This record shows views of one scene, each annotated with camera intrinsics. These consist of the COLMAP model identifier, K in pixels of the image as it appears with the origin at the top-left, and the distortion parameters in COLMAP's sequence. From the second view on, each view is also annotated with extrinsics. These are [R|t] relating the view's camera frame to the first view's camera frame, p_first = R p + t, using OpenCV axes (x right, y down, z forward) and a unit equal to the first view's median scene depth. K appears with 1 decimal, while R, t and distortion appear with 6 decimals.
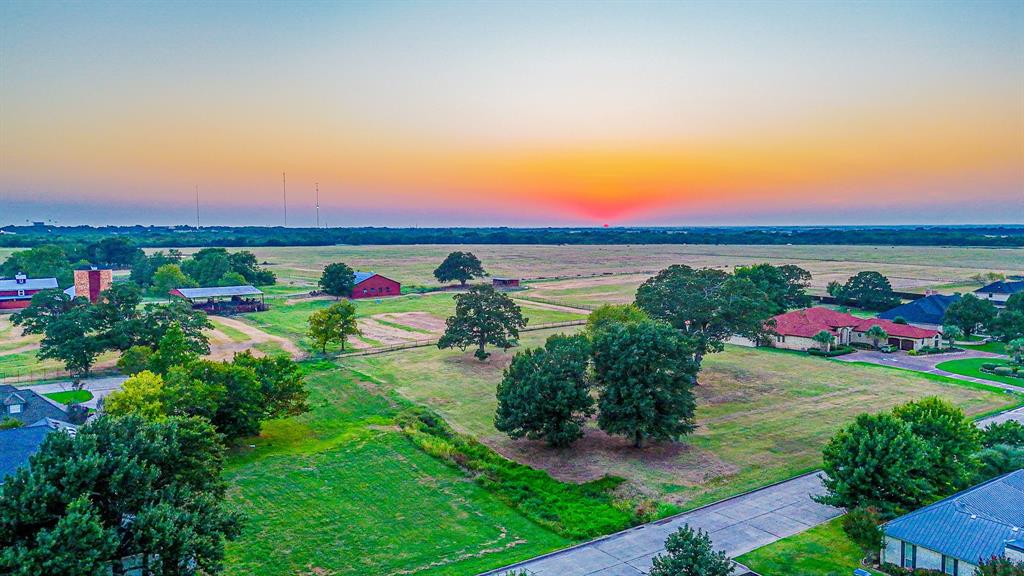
lens RADIAL K [[756.6, 0, 512.0], [0, 756.6, 288.0], [0, 0, 1]] dist [0.065537, -0.063454]
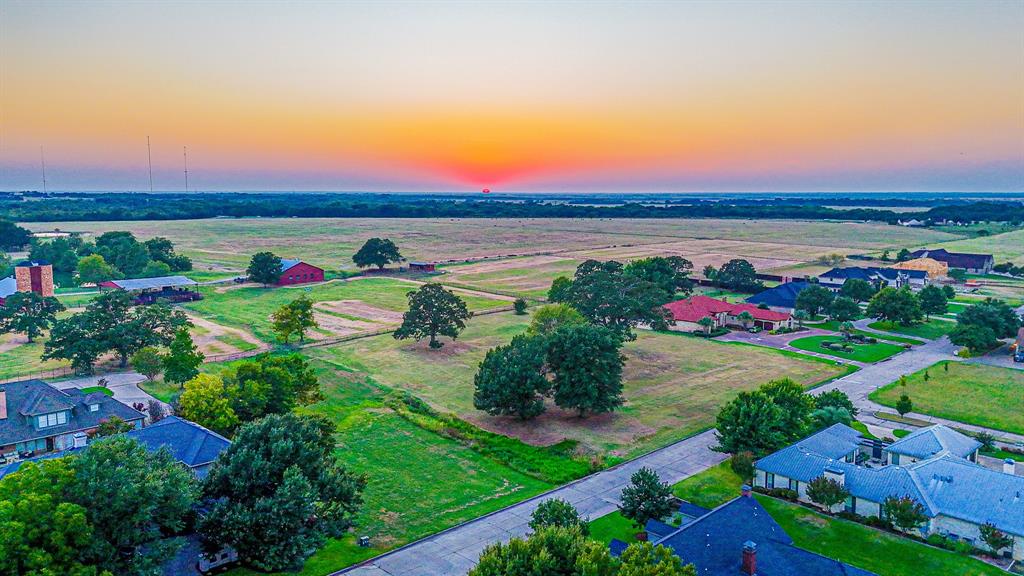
lens RADIAL K [[764.4, 0, 512.0], [0, 764.4, 288.0], [0, 0, 1]] dist [0.066821, -0.063859]
pose [[0.987683, -0.014614, 0.155786, -0.107554], [0.007646, 0.998947, 0.045232, -0.053417], [-0.156283, -0.043484, 0.986755, -0.201119]]
